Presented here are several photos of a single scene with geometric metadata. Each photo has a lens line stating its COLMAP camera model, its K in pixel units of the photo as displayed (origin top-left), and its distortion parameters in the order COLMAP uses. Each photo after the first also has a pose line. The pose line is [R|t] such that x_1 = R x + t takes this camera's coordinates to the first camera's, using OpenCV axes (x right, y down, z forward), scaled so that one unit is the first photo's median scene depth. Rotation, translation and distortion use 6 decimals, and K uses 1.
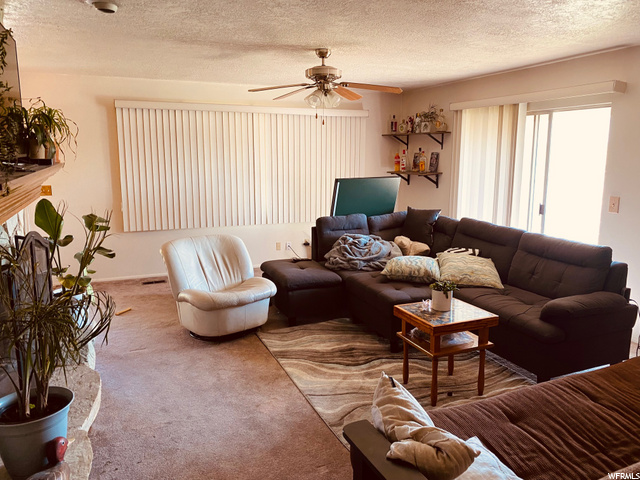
lens RADIAL K [[489.9, 0, 321.8], [0, 489.9, 231.8], [0, 0, 1]] dist [0.059973, -0.093261]
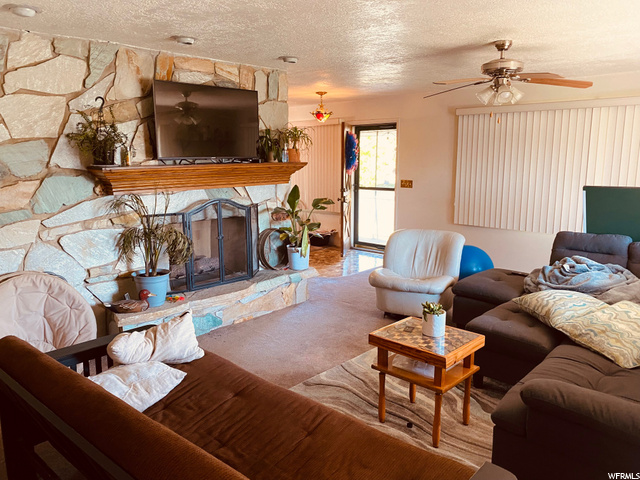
lens RADIAL K [[489.7, 0, 320.0], [0, 489.7, 240.0], [0, 0, 1]] dist [0.032281, -0.038285]
pose [[0.410077, 0.156068, -0.898599, 0.686412], [-0.140627, 0.984288, 0.106776, -0.054732], [0.901144, 0.082581, 0.425581, 0.320574]]
